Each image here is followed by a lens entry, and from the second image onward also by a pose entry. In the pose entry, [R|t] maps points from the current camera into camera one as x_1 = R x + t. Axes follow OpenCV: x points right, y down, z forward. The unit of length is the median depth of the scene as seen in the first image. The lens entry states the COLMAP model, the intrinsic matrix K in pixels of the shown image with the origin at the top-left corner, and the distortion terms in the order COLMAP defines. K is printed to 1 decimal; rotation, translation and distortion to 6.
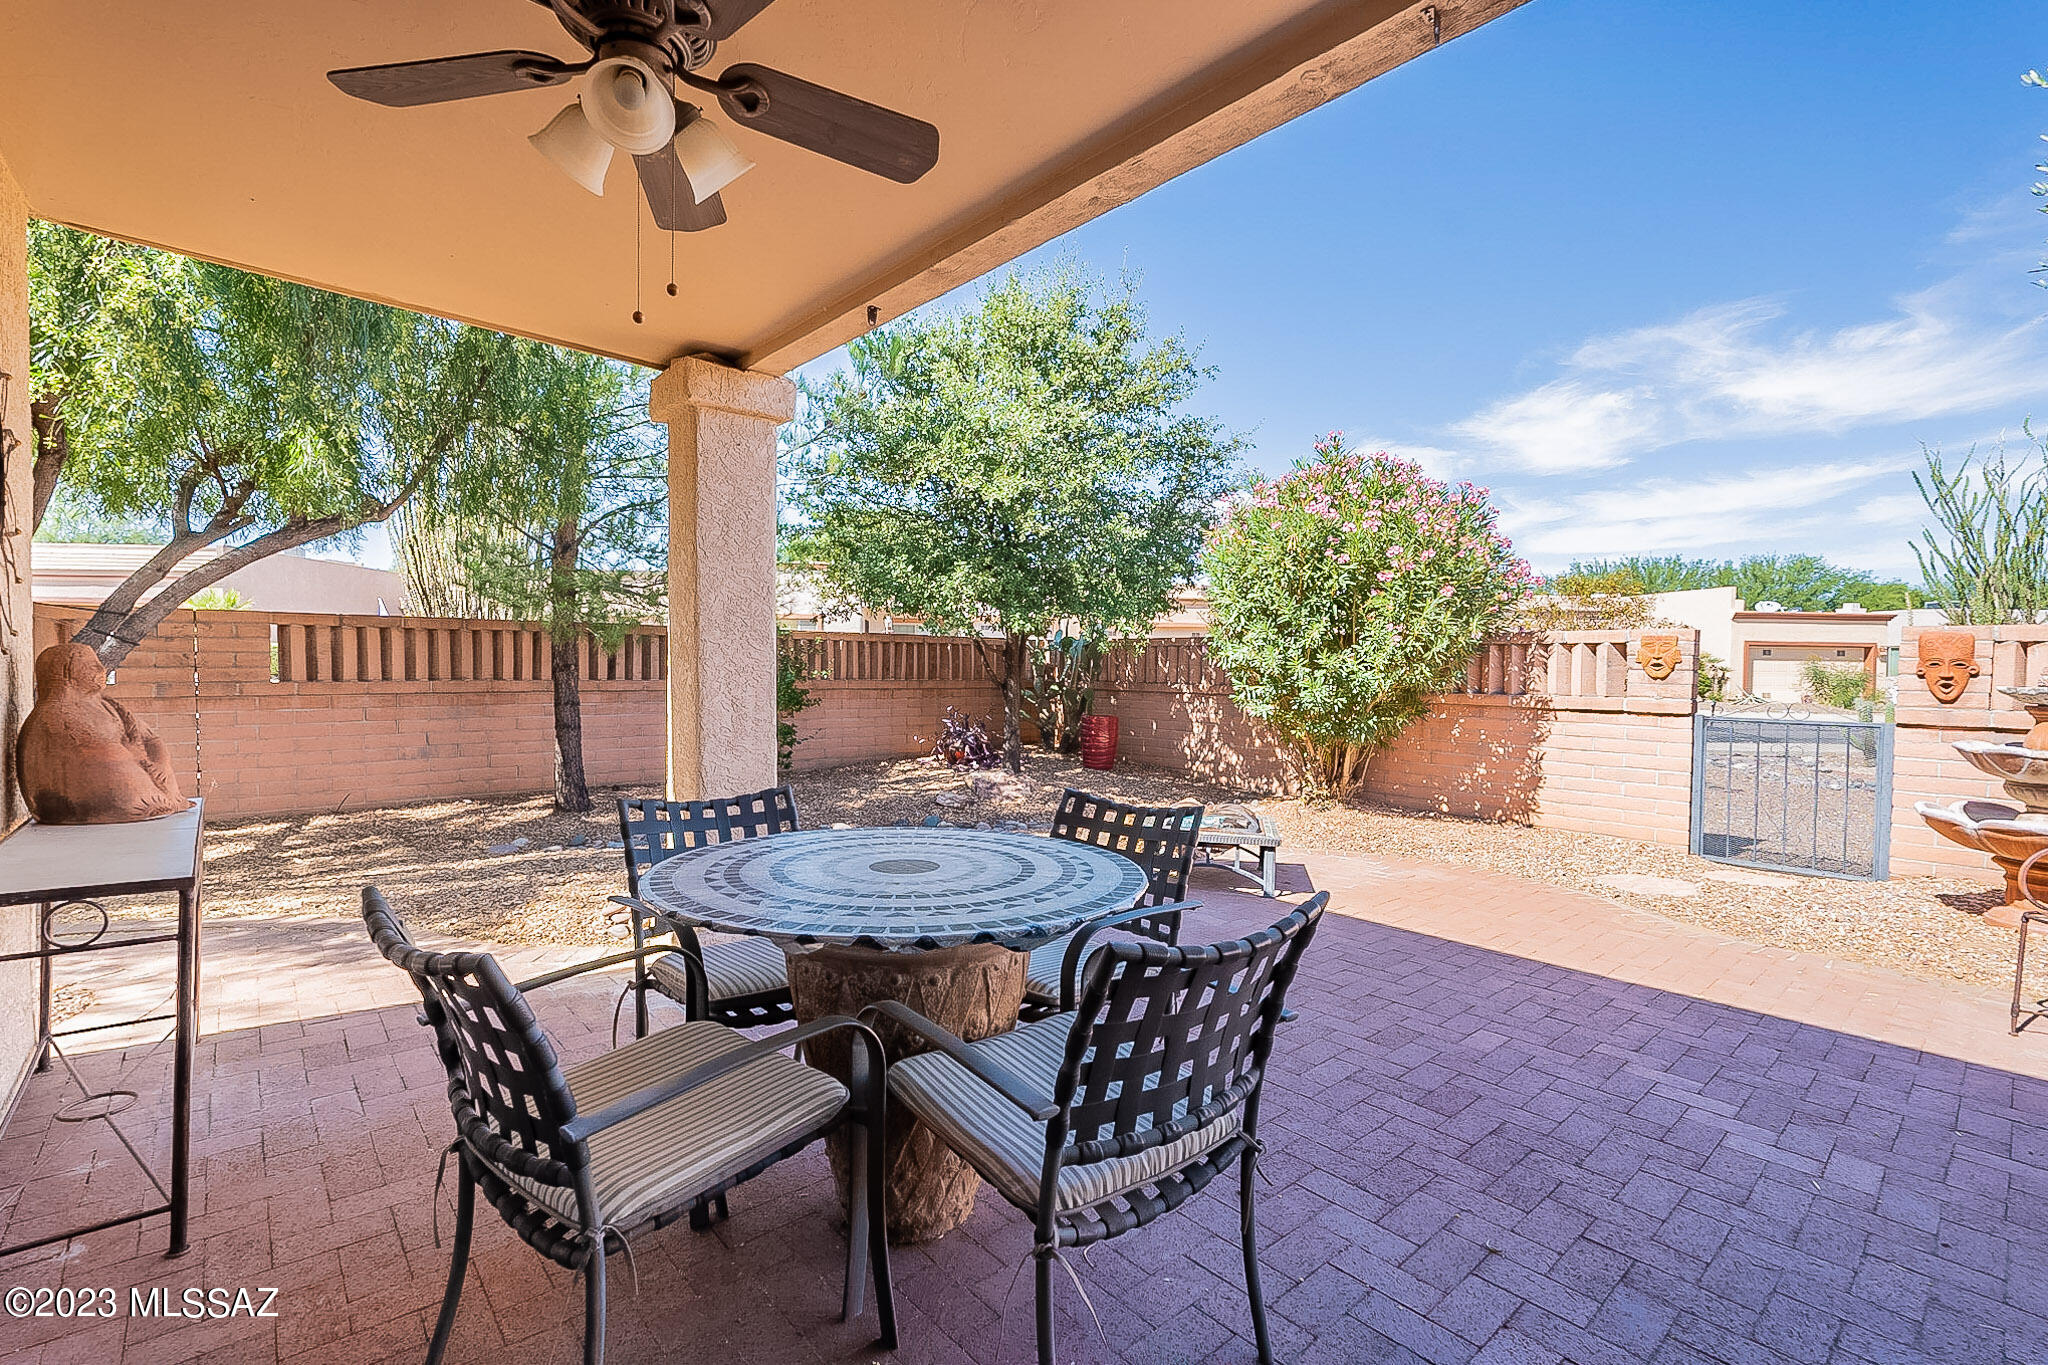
lens RADIAL K [[897.0, 0, 1031.9], [0, 897.0, 682.8], [0, 0, 1]] dist [0.000839, 0.000289]
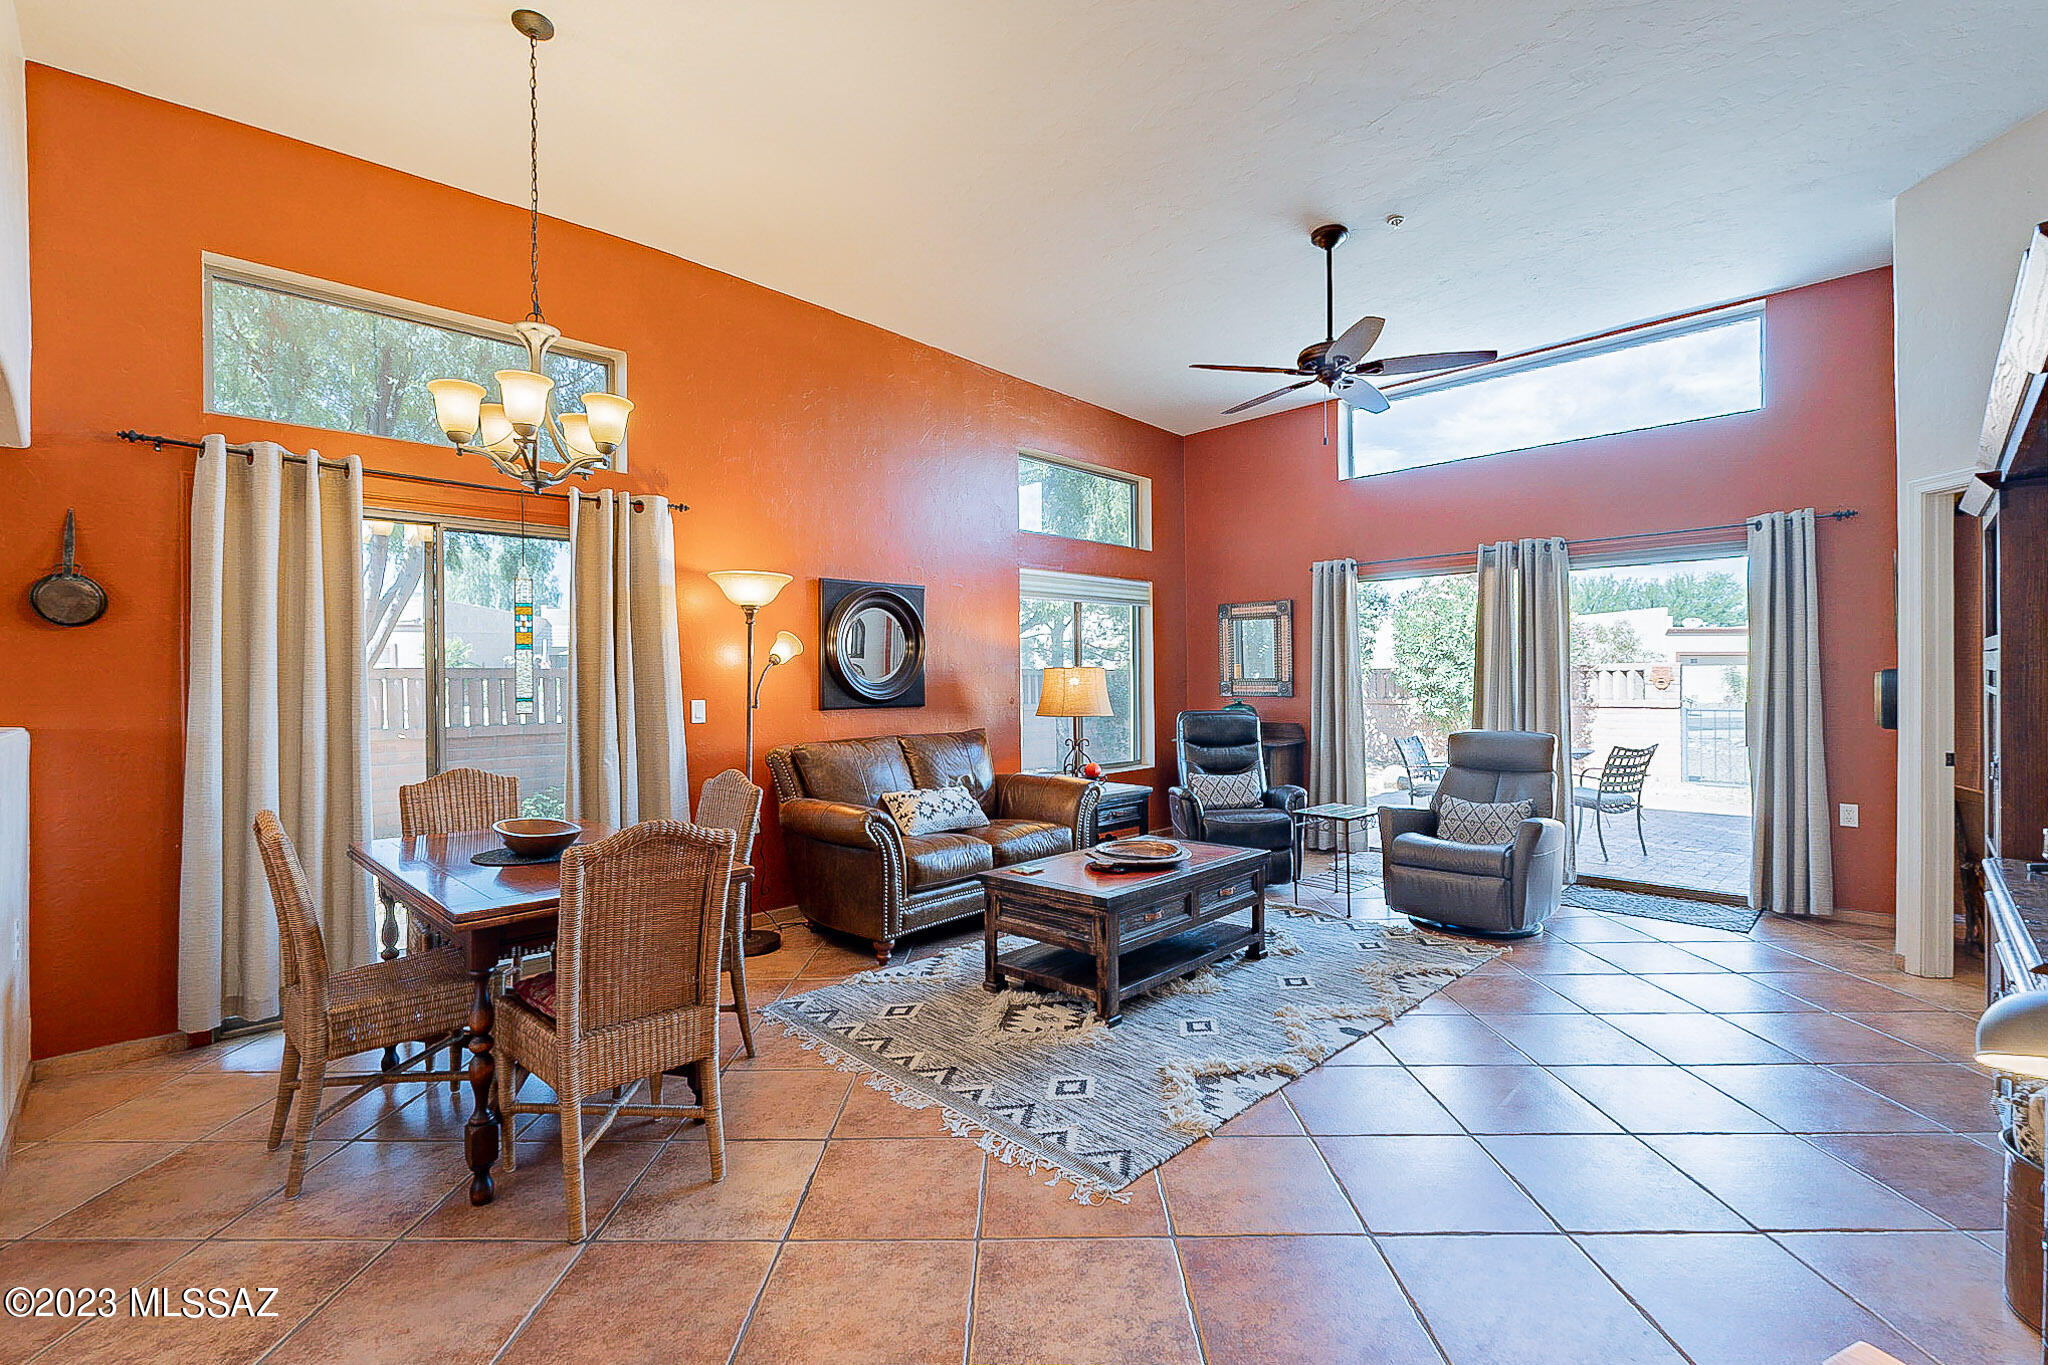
lens RADIAL K [[872.2, 0, 1017.0], [0, 872.2, 679.0], [0, 0, 1]] dist [0.000206, 0.000018]
pose [[0.999172, -0.019389, 0.035765, -0.361913], [0.020002, 0.999658, -0.016870, -0.010977], [-0.035425, 0.017571, 0.999218, -0.394361]]
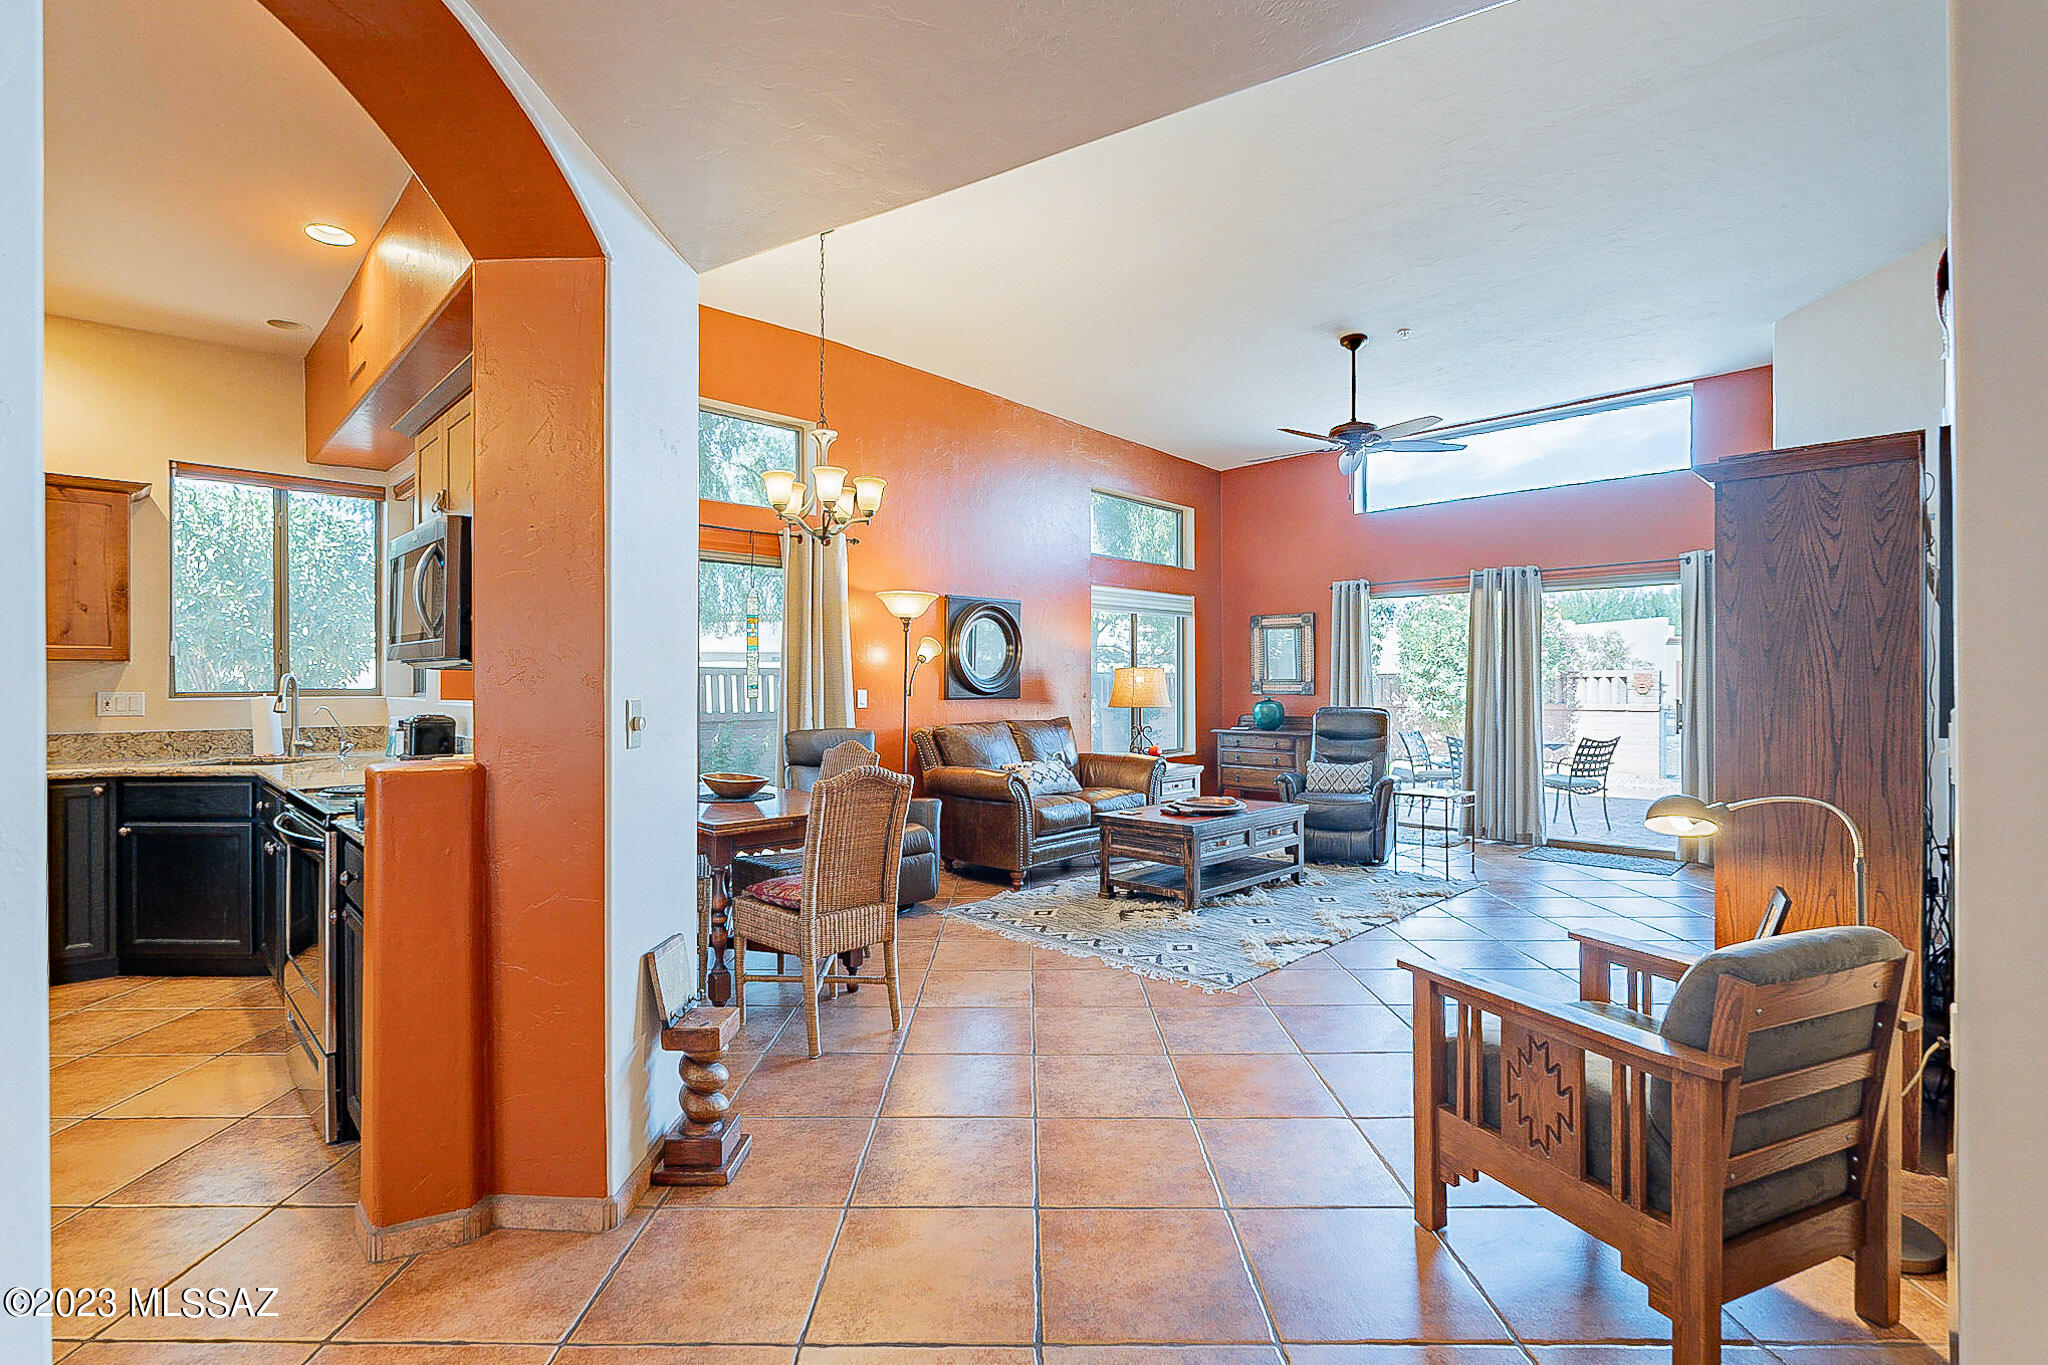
lens RADIAL K [[910.9, 0, 1010.8], [0, 910.9, 683.7], [0, 0, 1]] dist [0.000241, 0.000141]
pose [[0.999028, -0.011690, 0.042492, -0.422263], [0.012460, 0.999762, -0.017914, -0.004671], [-0.042272, 0.018426, 0.998936, -0.517668]]
